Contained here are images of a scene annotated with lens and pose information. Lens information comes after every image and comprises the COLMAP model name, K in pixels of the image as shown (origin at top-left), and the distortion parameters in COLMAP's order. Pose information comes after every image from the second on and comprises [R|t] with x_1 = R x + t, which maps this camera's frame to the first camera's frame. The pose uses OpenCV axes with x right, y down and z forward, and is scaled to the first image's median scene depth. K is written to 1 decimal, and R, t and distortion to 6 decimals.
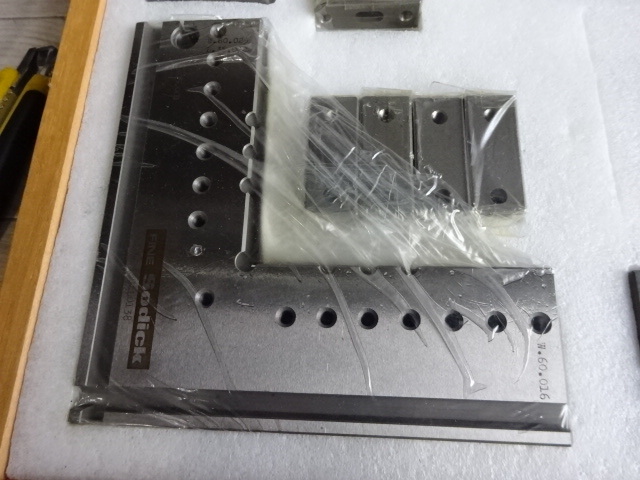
lens RADIAL K [[468.7, 0, 320.0], [0, 468.7, 240.0], [0, 0, 1]] dist [-0.000271, -0.001984]
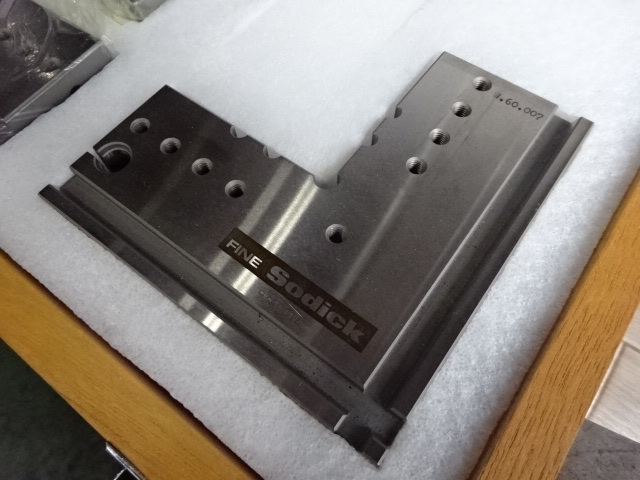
lens RADIAL K [[468.7, 0, 320.0], [0, 468.7, 240.0], [0, 0, 1]] dist [-0.000271, -0.001984]
pose [[0.820628, 0.529317, -0.215393, 1.175815], [-0.550586, 0.833283, -0.049935, 0.186547], [0.153052, 0.159570, 0.975250, 0.104652]]
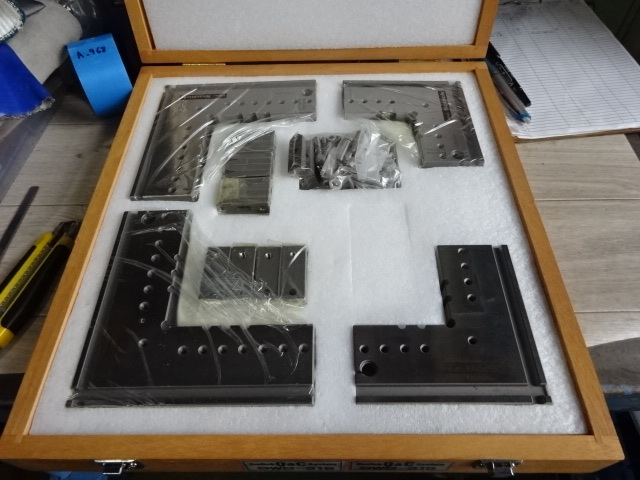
lens RADIAL K [[468.7, 0, 320.0], [0, 468.7, 240.0], [0, 0, 1]] dist [-0.000271, -0.001984]
pose [[0.998754, -0.003818, 0.049757, 0.366426], [0.019261, 0.949299, -0.313784, 0.313134], [-0.046036, 0.314351, 0.948190, -0.959439]]
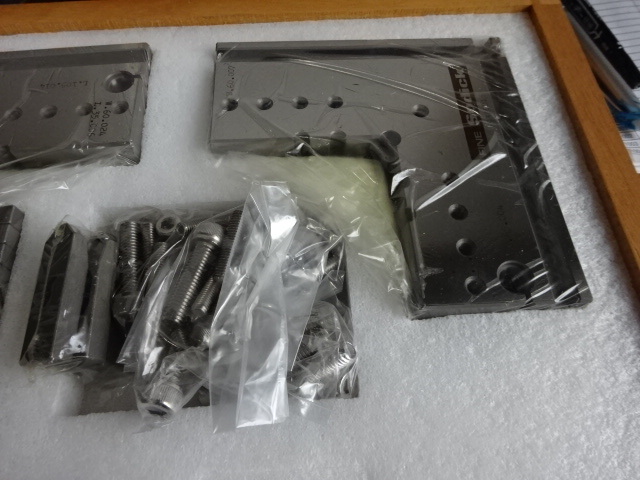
lens RADIAL K [[468.7, 0, 320.0], [0, 468.7, 240.0], [0, 0, 1]] dist [-0.000271, -0.001984]
pose [[0.993958, -0.056928, 0.093845, 0.755485], [0.071064, 0.985366, -0.154930, -0.781955], [-0.083652, 0.160663, 0.983458, 0.303297]]
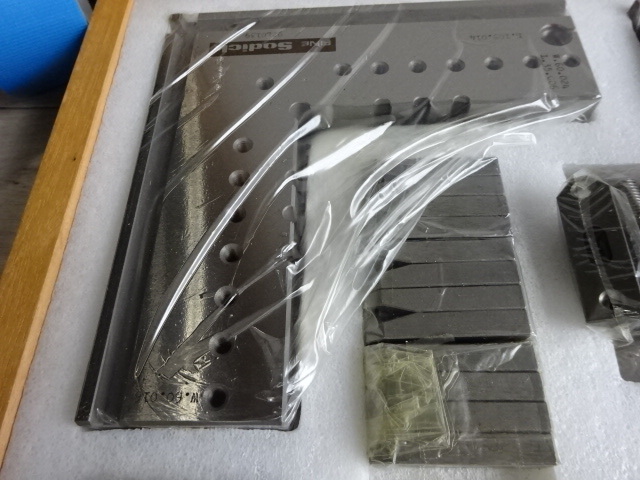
lens RADIAL K [[468.7, 0, 320.0], [0, 468.7, 240.0], [0, 0, 1]] dist [-0.000271, -0.001984]
pose [[0.999393, -0.009244, 0.033577, -0.102220], [0.014636, 0.986339, -0.164079, -0.746804], [-0.031601, 0.164470, 0.985876, 0.432788]]
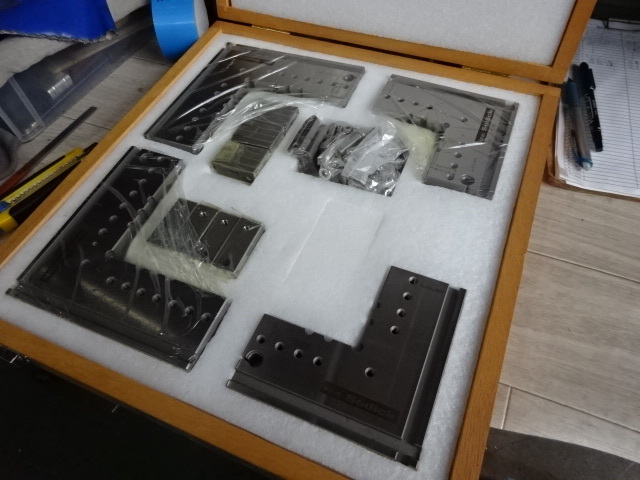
lens RADIAL K [[468.7, 0, 320.0], [0, 468.7, 240.0], [0, 0, 1]] dist [-0.000271, -0.001984]
pose [[0.933763, 0.298390, -0.197613, 1.055827], [-0.341682, 0.907548, -0.244150, 0.167235], [0.106491, 0.295499, 0.949389, -0.886244]]
